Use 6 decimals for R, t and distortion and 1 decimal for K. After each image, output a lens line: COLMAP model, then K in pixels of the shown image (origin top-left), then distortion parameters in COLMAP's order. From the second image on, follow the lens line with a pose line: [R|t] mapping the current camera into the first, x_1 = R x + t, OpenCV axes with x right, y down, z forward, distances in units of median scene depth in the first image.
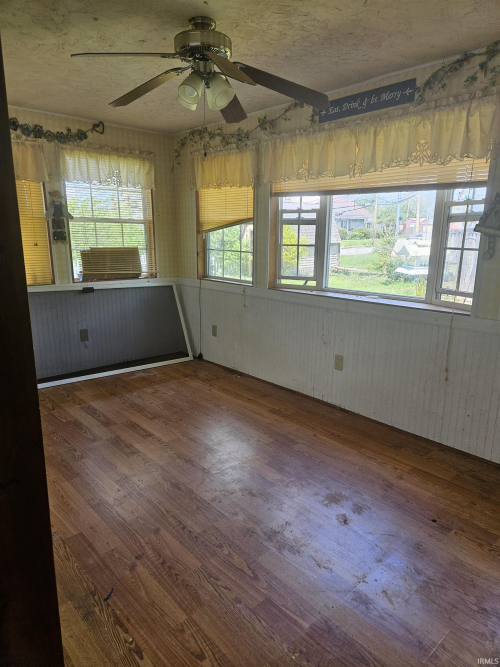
lens RADIAL K [[443.1, 0, 250.0], [0, 443.1, 333.5], [0, 0, 1]] dist [0.091997, -0.087407]
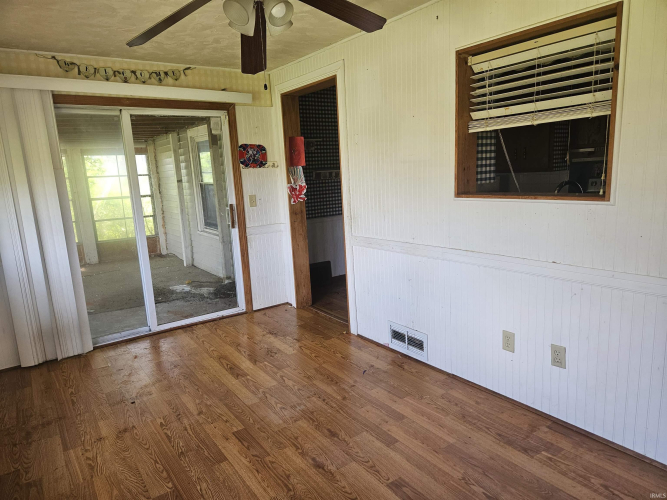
lens RADIAL K [[443.1, 0, 330.7], [0, 443.1, 250.4], [0, 0, 1]] dist [0.091997, -0.087407]
pose [[-0.991871, 0.018309, 0.125920, -0.290123], [0.066932, 0.916701, 0.393928, -0.407344], [-0.108219, 0.399154, -0.910475, 1.725162]]
